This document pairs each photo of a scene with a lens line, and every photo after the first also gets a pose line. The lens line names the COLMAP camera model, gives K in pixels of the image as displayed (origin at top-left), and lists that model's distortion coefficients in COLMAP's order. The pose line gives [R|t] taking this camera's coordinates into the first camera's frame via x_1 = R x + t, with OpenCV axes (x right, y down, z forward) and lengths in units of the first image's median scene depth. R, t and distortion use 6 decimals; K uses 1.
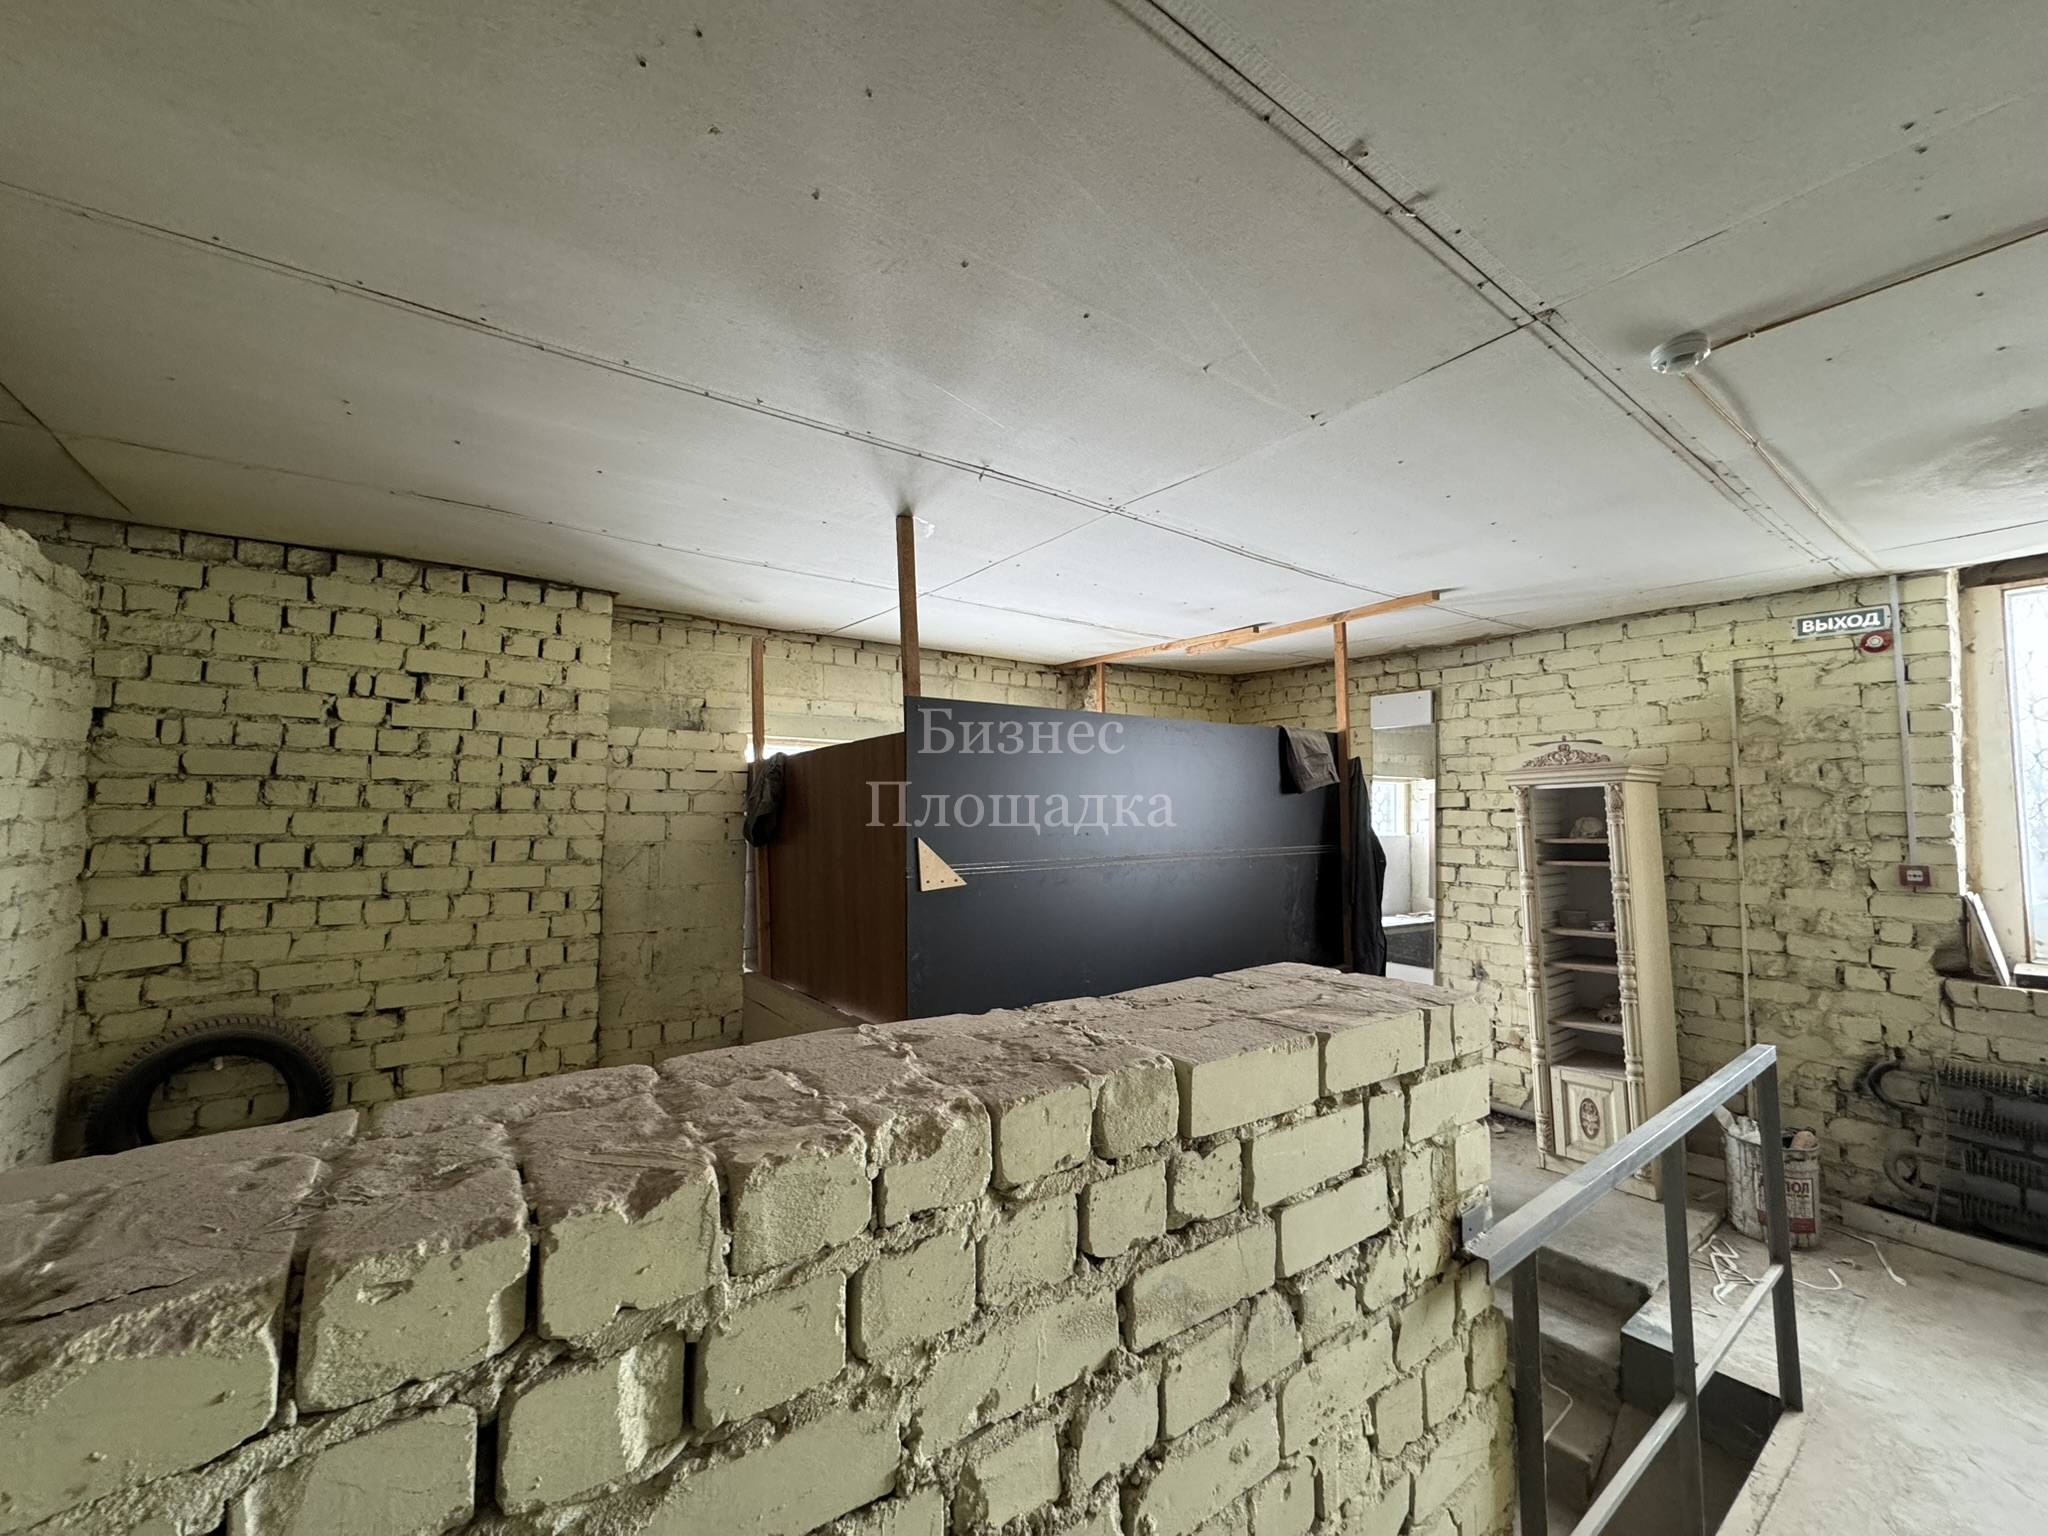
lens RADIAL K [[812.4, 0, 1025.8], [0, 812.4, 766.2], [0, 0, 1]] dist [-0.001193, -0.000021]
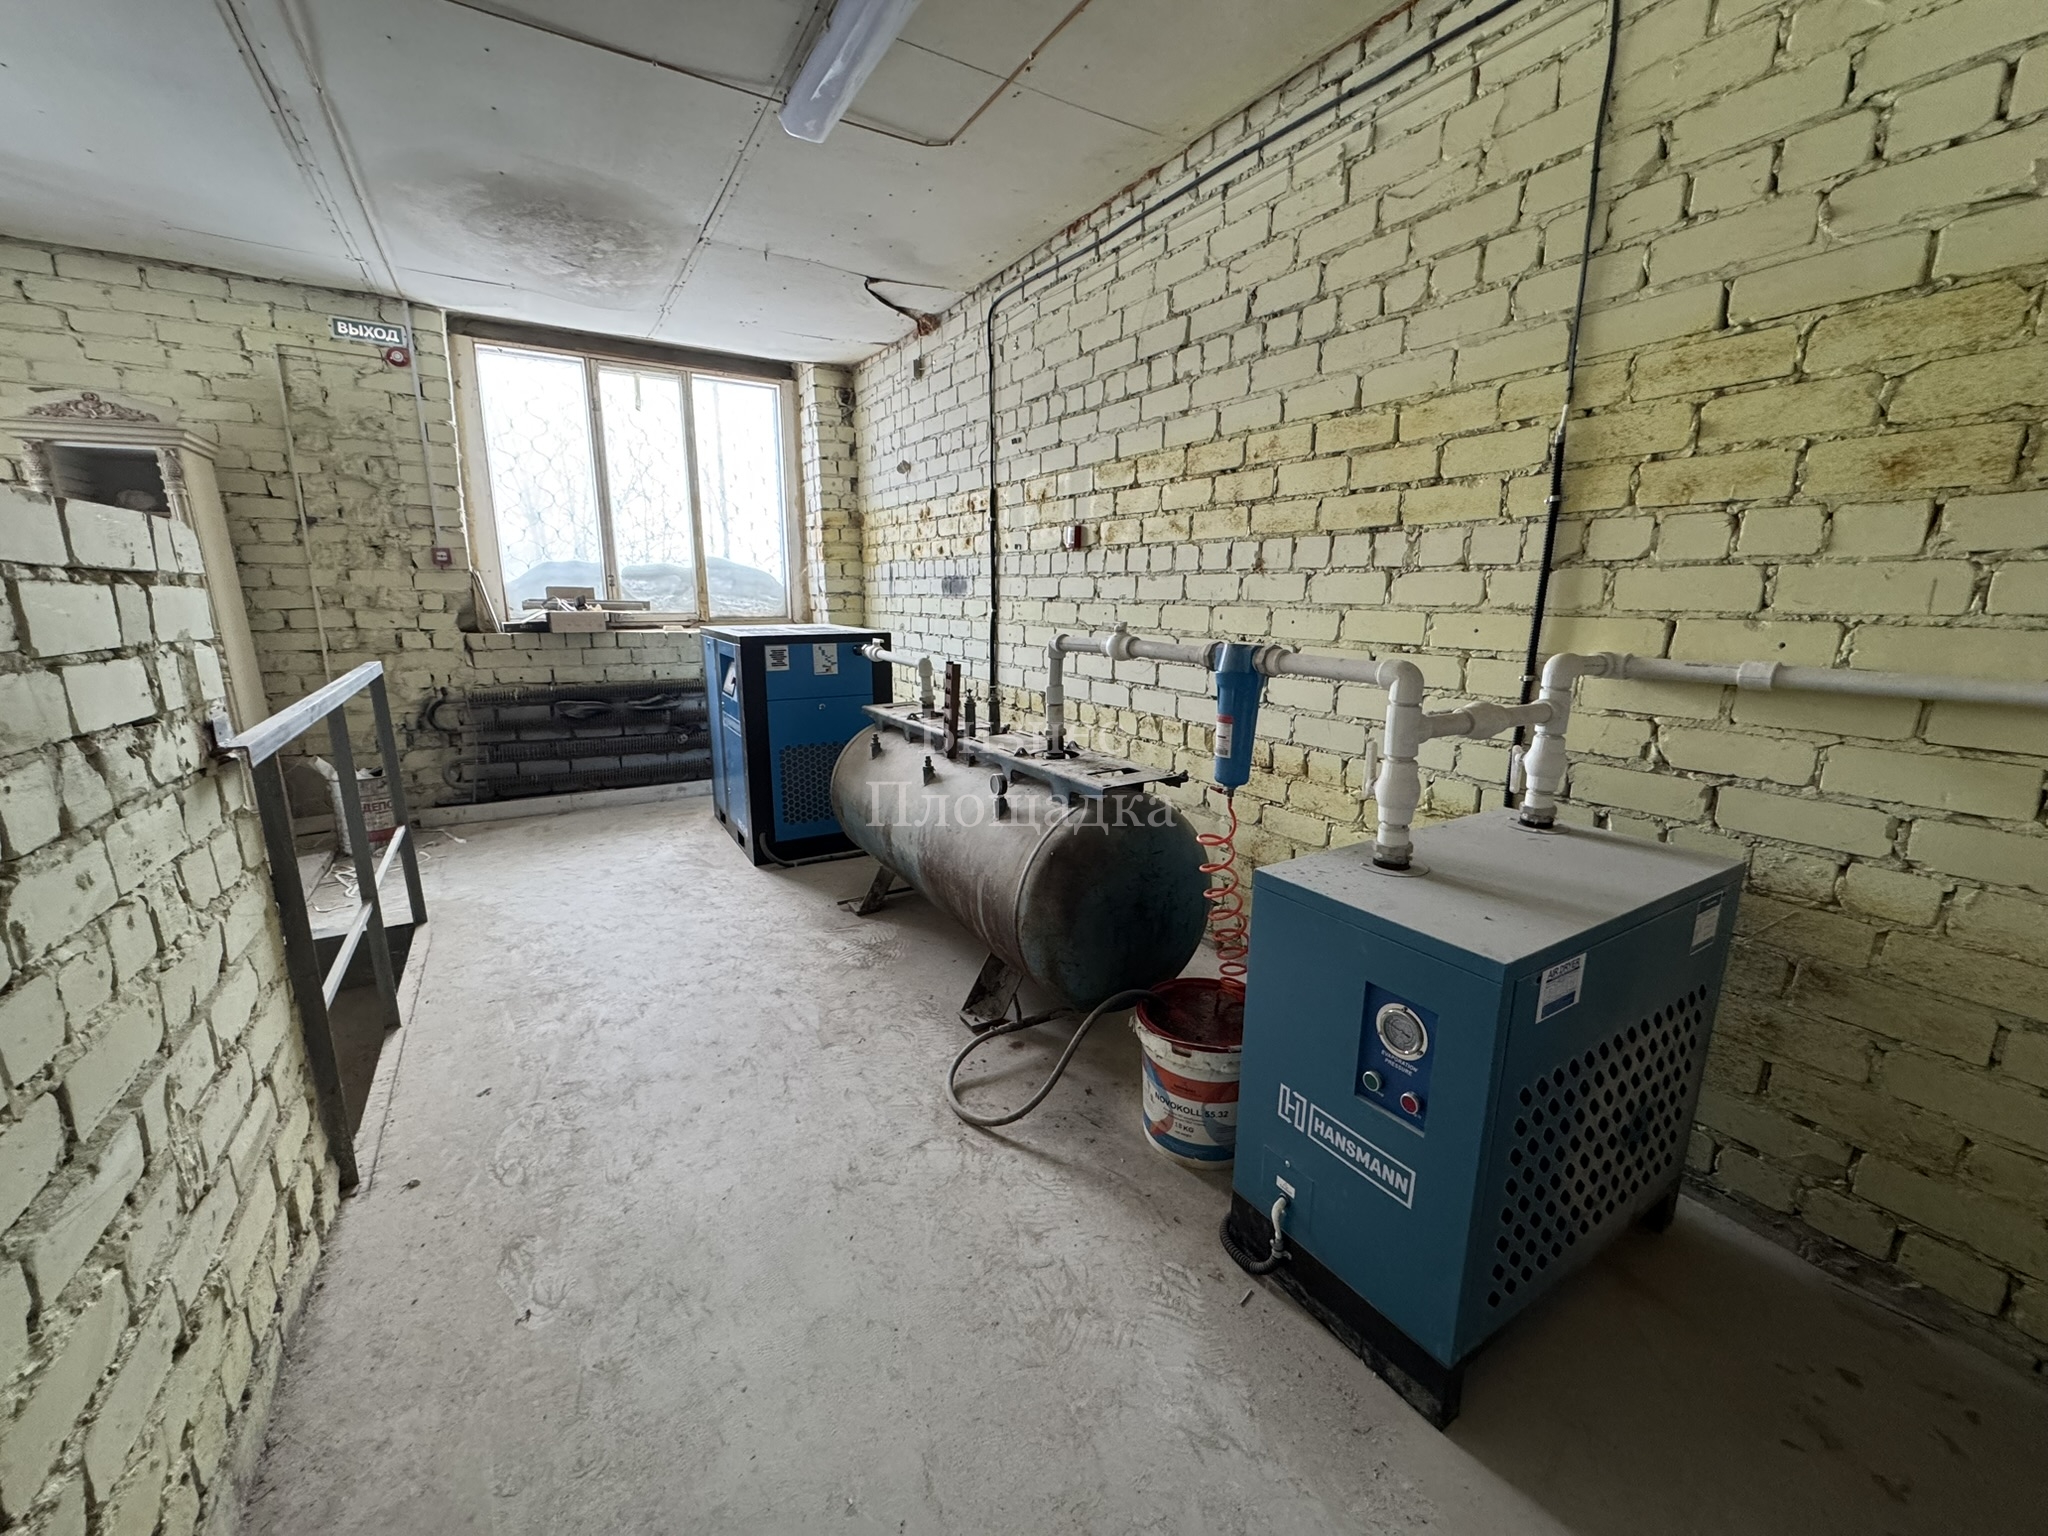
lens RADIAL K [[812.4, 0, 1025.8], [0, 812.4, 766.2], [0, 0, 1]] dist [-0.001193, -0.000021]
pose [[0.086882, -0.205694, 0.974752, -0.167521], [-0.064371, 0.975248, 0.211536, 0.122616], [-0.994137, -0.081124, 0.071490, -0.060938]]
